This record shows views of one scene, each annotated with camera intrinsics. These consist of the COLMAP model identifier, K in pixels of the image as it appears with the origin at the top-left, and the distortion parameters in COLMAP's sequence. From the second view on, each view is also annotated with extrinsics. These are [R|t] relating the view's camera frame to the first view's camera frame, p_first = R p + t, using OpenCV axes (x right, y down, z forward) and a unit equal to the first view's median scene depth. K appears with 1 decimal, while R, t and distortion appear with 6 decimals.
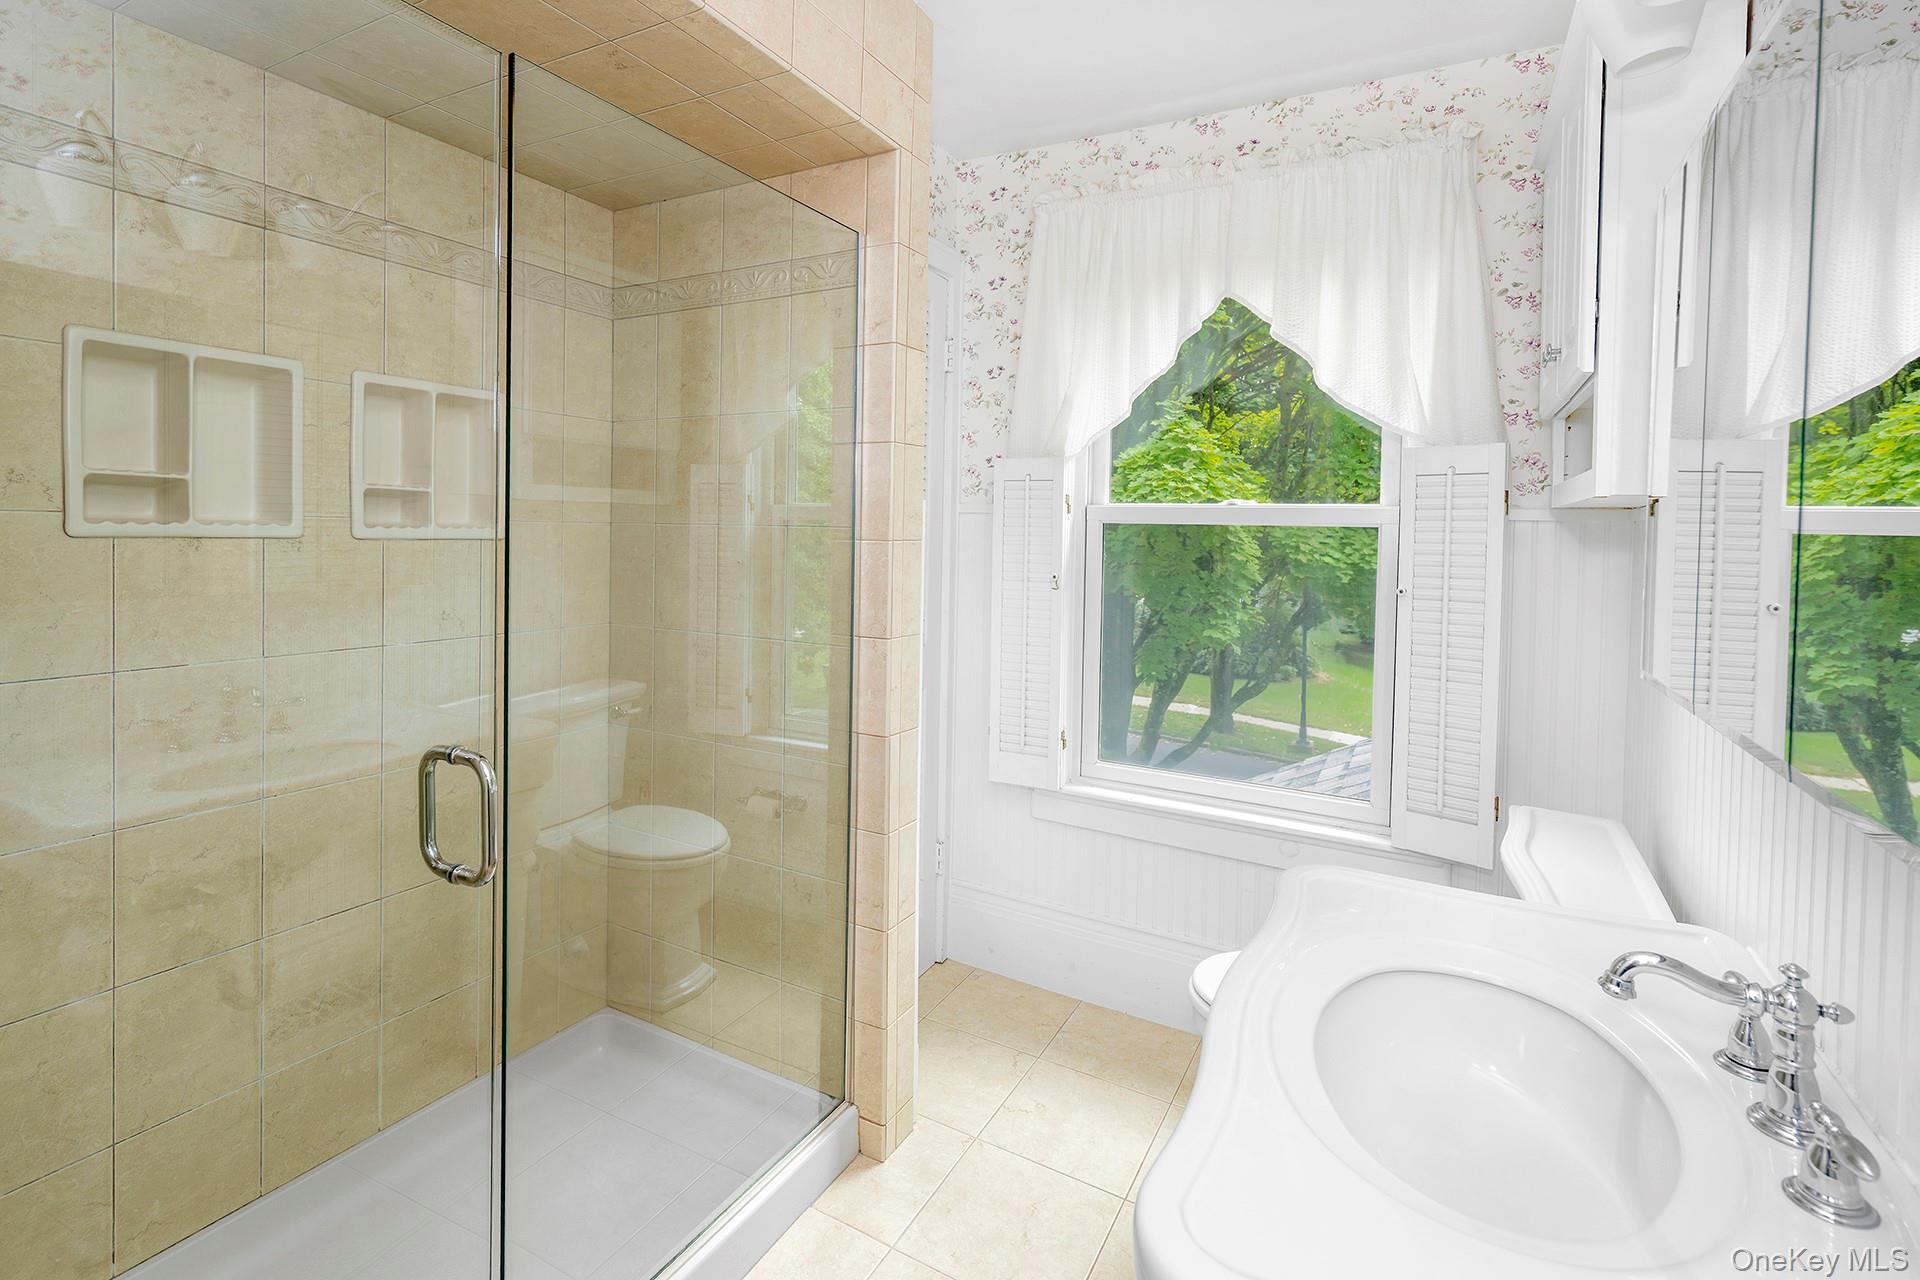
lens RADIAL K [[883.5, 0, 959.4], [0, 883.5, 551.1], [0, 0, 1]] dist [0.001088, 0.000692]
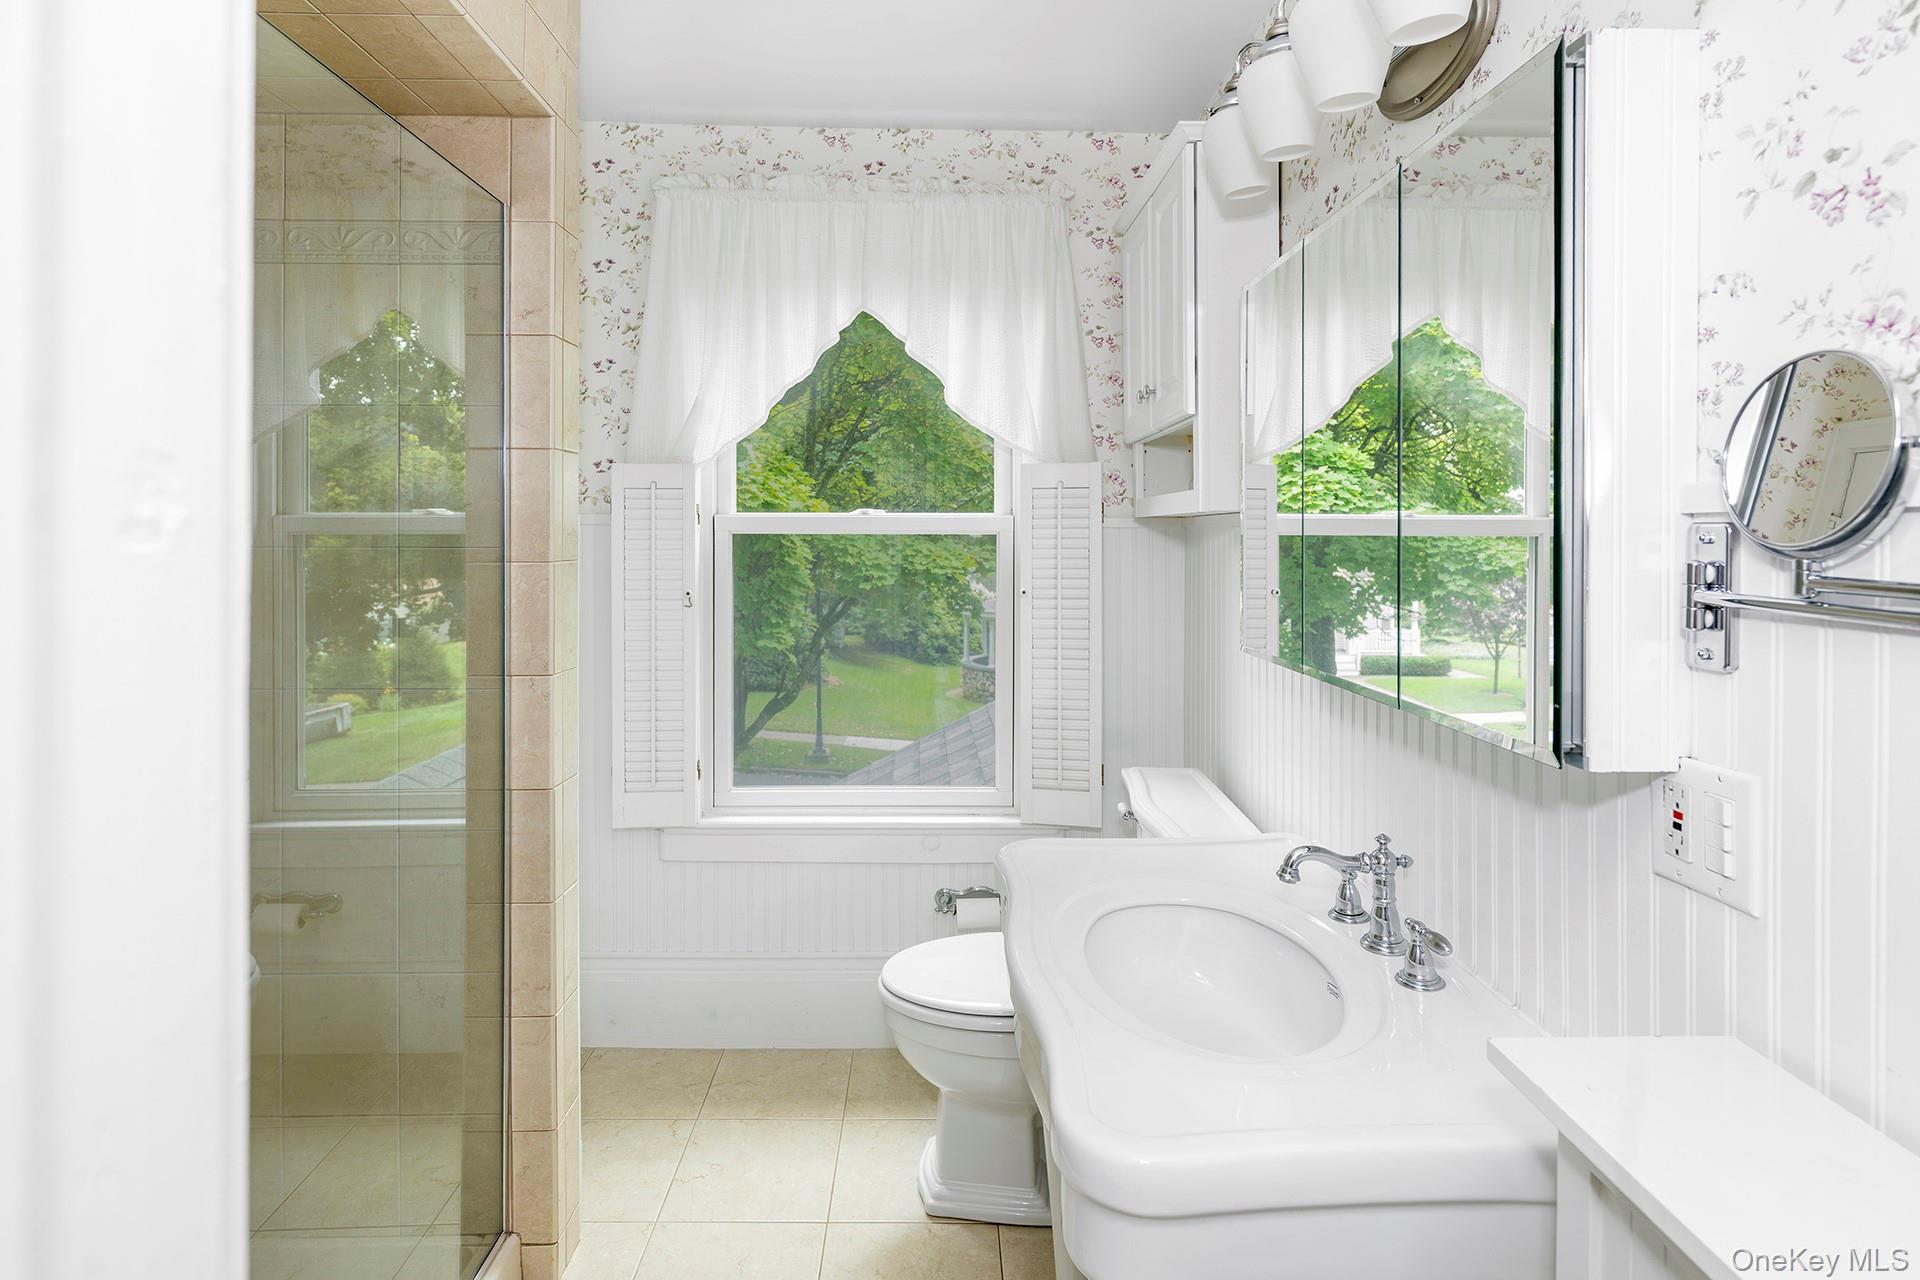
lens RADIAL K [[981.6, 0, 956.9], [0, 981.6, 536.7], [0, 0, 1]] dist [0.001030, 0.001258]
pose [[0.866265, -0.018392, 0.499246, -0.188920], [0.027367, 0.999569, -0.010663, -0.013498], [-0.498835, 0.022900, 0.866395, -0.032701]]
